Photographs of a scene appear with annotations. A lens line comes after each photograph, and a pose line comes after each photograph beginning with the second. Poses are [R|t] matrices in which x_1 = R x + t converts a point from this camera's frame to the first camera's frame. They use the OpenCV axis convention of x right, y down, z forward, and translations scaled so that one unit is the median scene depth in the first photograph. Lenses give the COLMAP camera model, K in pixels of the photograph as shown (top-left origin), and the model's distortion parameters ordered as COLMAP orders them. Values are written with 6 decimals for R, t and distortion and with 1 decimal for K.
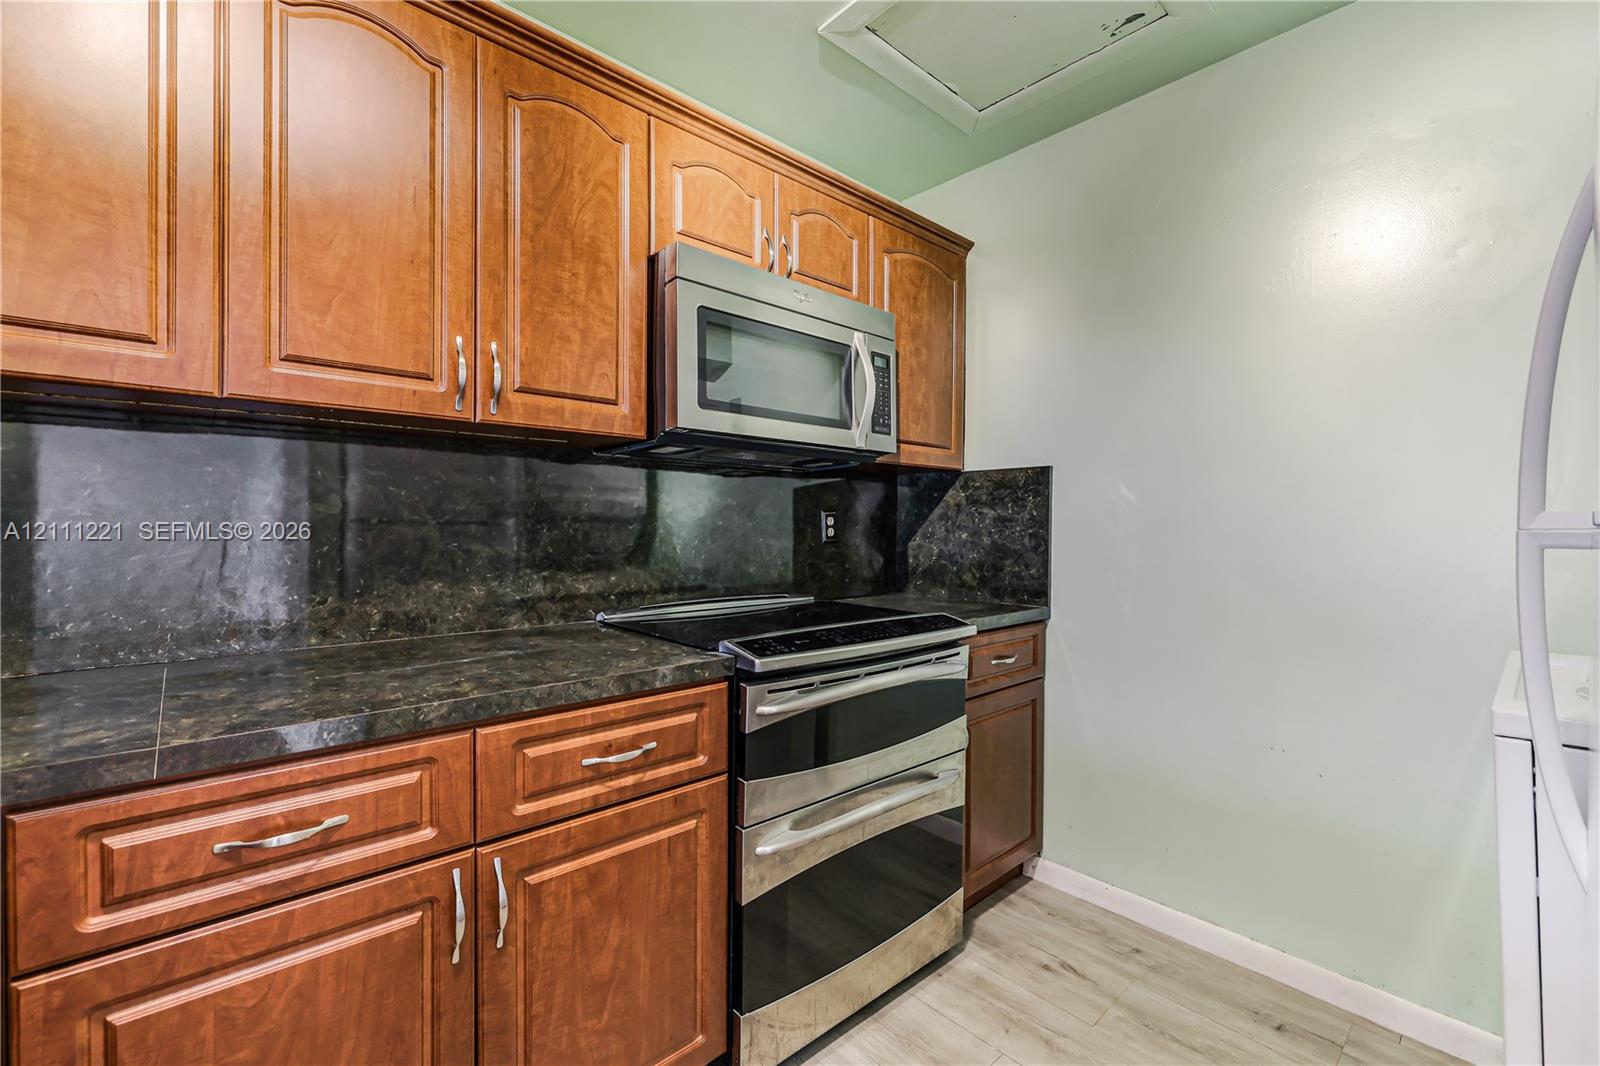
lens RADIAL K [[676.3, 0, 795.2], [0, 676.3, 530.1], [0, 0, 1]] dist [0.000326, 0.000093]
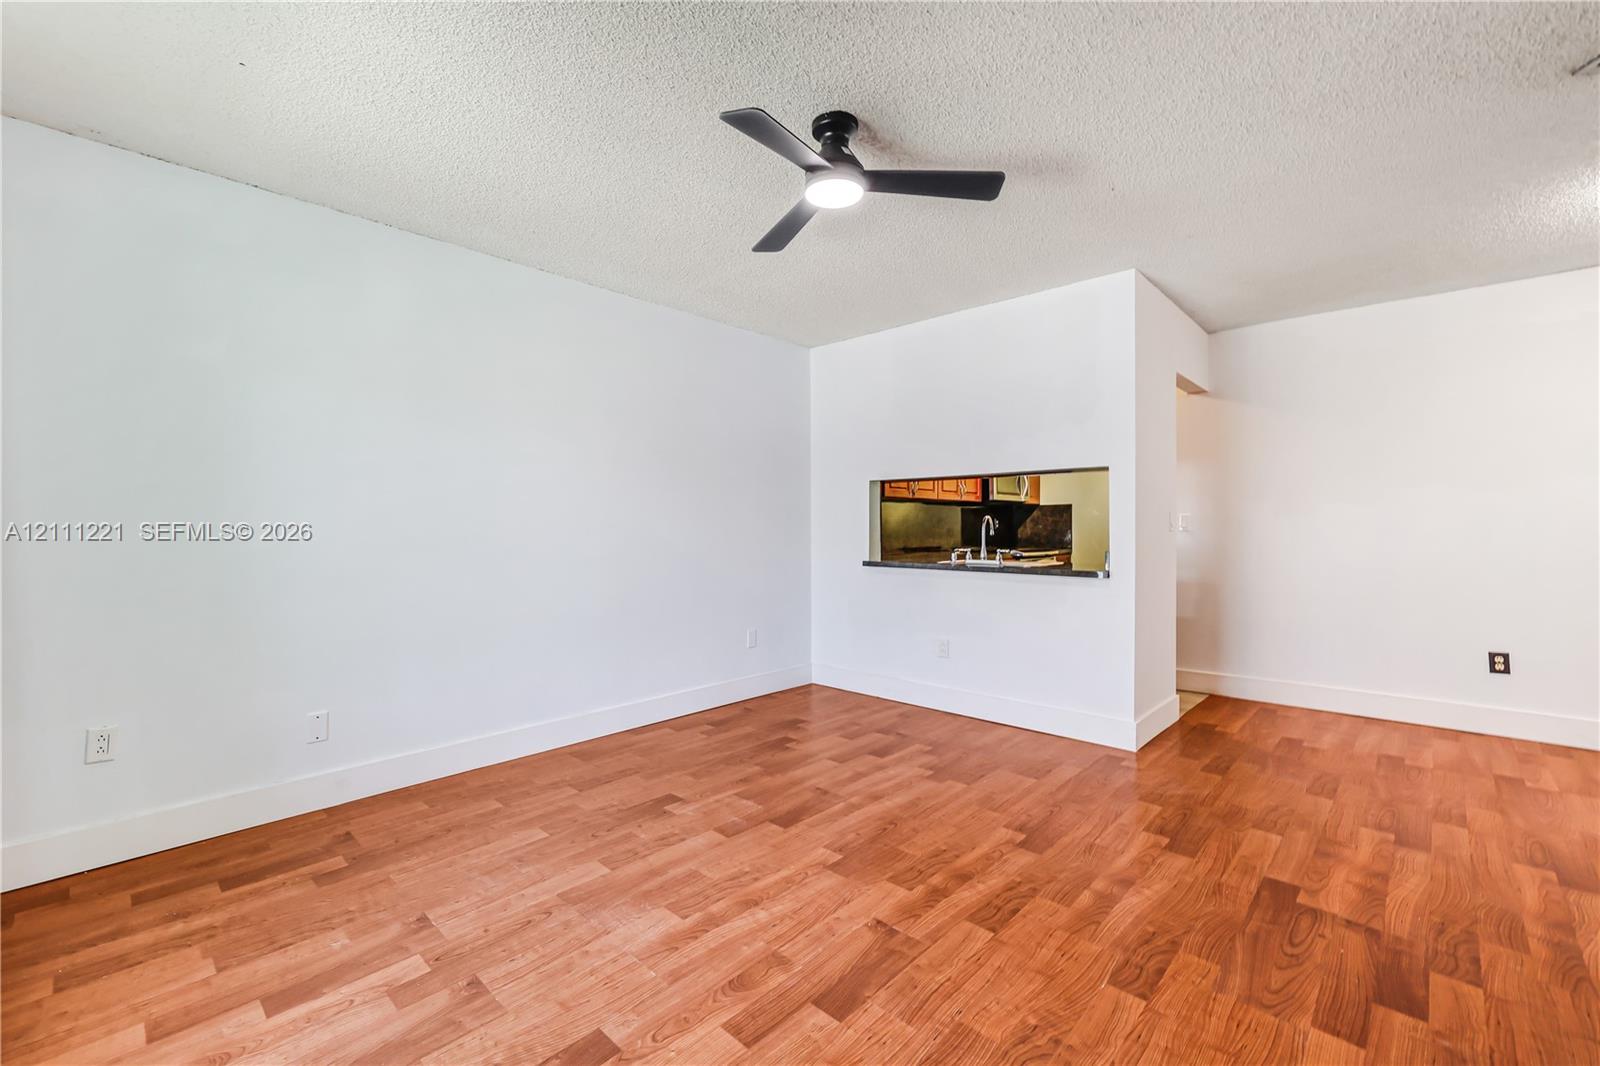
lens RADIAL K [[671.9, 0, 756.9], [0, 671.9, 537.3], [0, 0, 1]] dist [-0.004028, 0.000031]
pose [[0.999037, -0.011264, 0.042401, -1.468198], [0.010960, 0.999913, 0.007397, 0.024548], [-0.042481, -0.006925, 0.999073, -2.481334]]
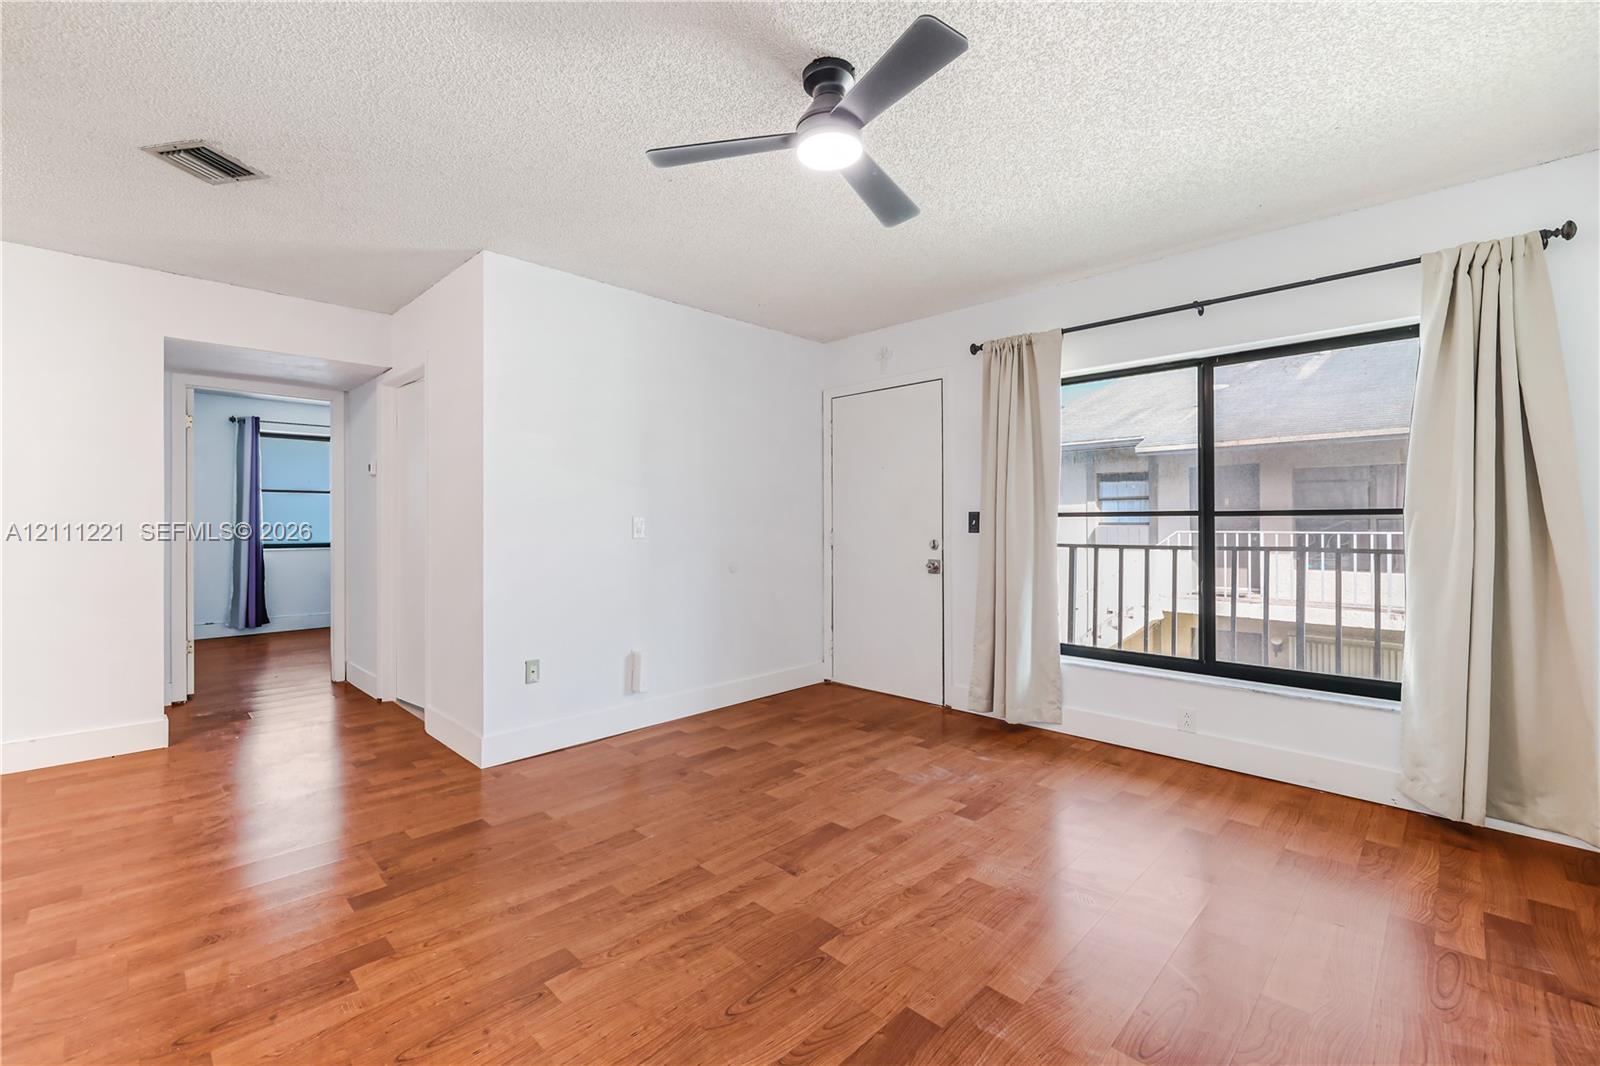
lens RADIAL K [[670.5, 0, 767.1], [0, 670.5, 524.0], [0, 0, 1]] dist [-0.000946, -0.000028]
pose [[-0.999201, -0.006841, -0.039387, -1.130408], [-0.007403, 0.999872, 0.014156, 0.001928], [0.039286, 0.014437, -0.999124, -0.196026]]
